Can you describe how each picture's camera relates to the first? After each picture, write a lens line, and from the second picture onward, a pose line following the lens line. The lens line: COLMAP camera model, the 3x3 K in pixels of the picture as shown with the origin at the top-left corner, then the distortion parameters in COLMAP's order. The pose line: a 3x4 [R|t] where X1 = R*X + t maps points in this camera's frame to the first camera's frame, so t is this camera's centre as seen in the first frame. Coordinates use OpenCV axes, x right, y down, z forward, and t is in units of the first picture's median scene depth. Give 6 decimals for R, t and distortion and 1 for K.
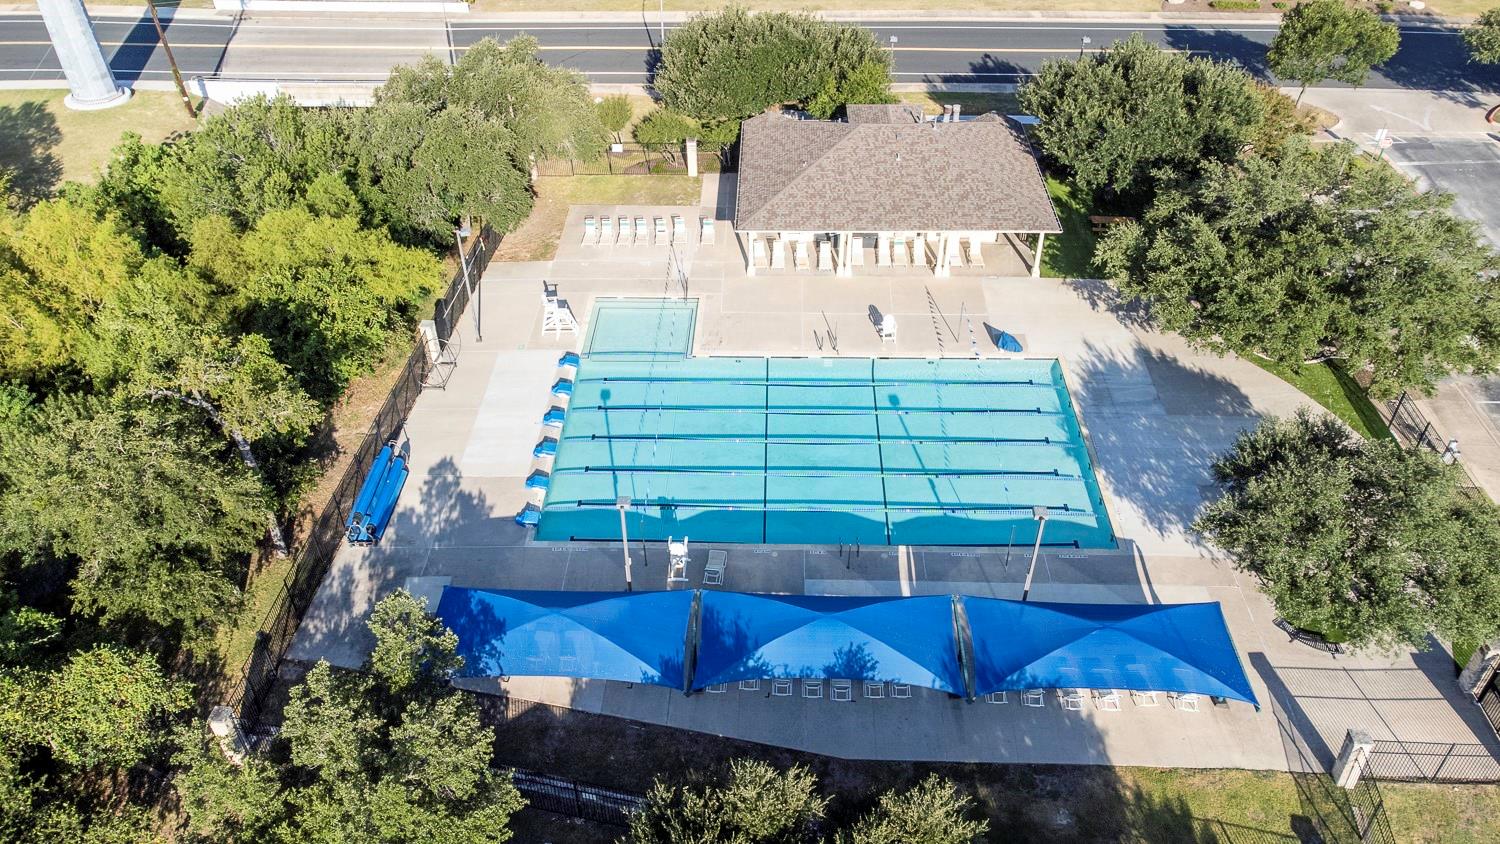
lens RADIAL K [[1108.3, 0, 750.0], [0, 1108.3, 422.0], [0, 0, 1]] dist [0.008542, 0.055306]
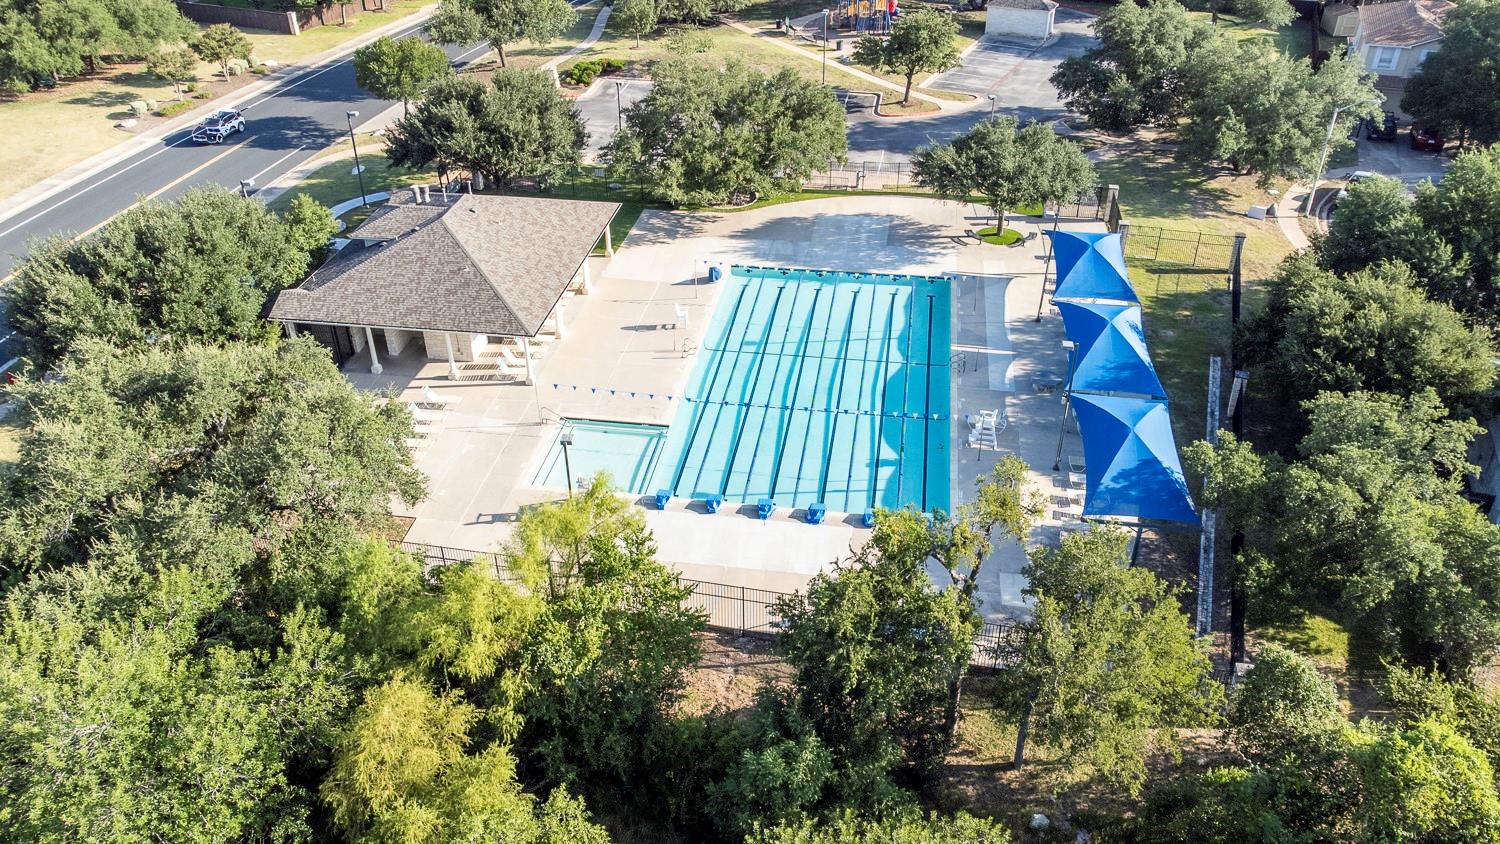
lens RADIAL K [[1108.3, 0, 750.0], [0, 1108.3, 422.0], [0, 0, 1]] dist [0.008542, 0.055306]
pose [[0.126210, -0.534249, 0.835852, -0.857552], [0.626441, 0.696253, 0.350432, -0.360796], [-0.769183, 0.479384, 0.422550, 0.554249]]
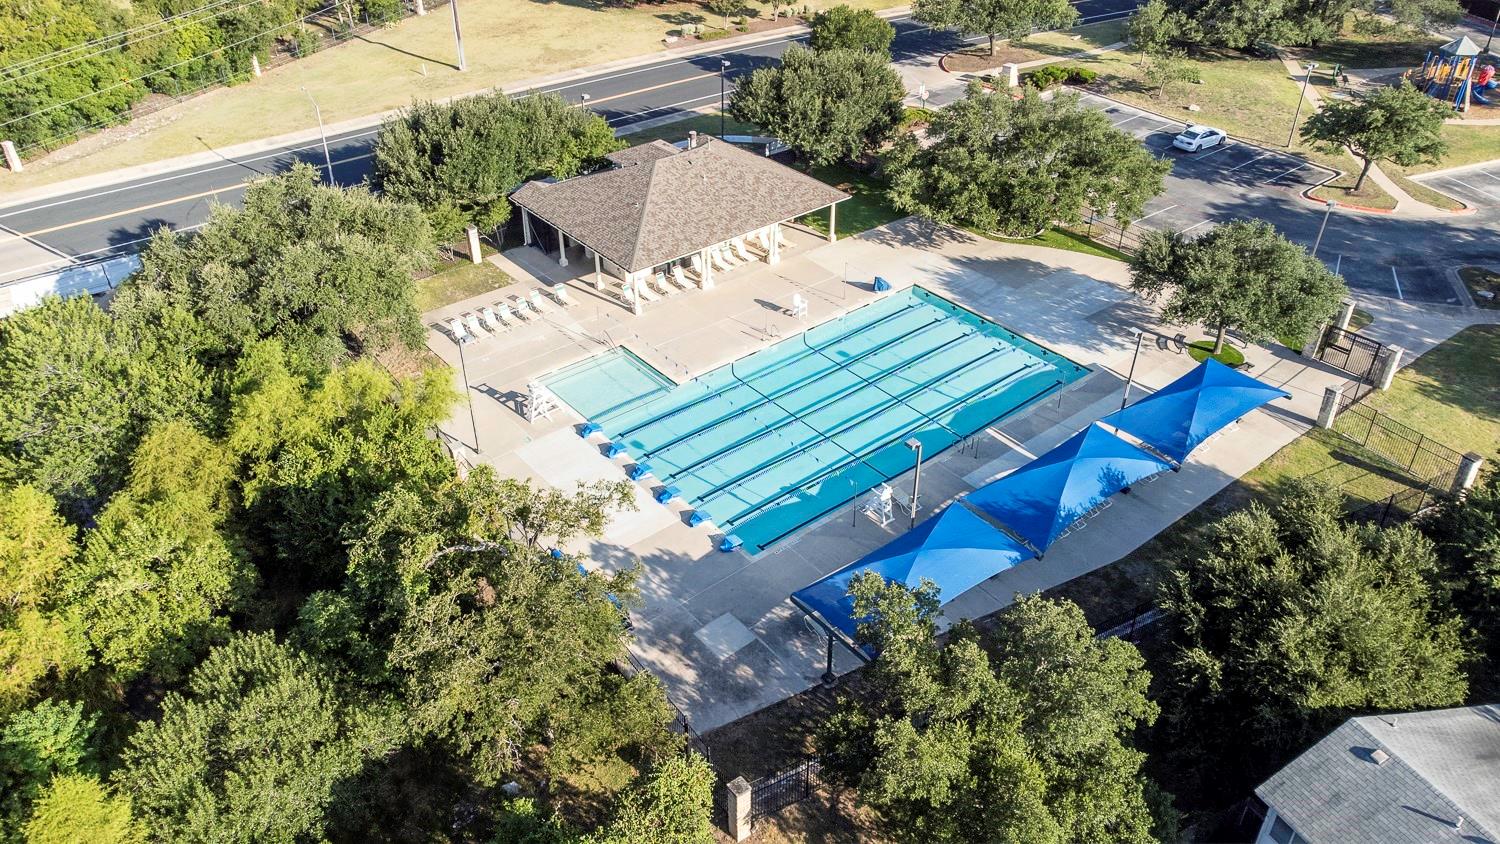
lens RADIAL K [[1105.0, 0, 742.3], [0, 1105.0, 427.4], [0, 0, 1]] dist [0.005864, 0.000378]
pose [[0.761736, -0.365782, 0.534754, -0.599064], [0.405250, 0.912985, 0.047235, -0.048326], [-0.505500, 0.180728, 0.843687, 0.084528]]
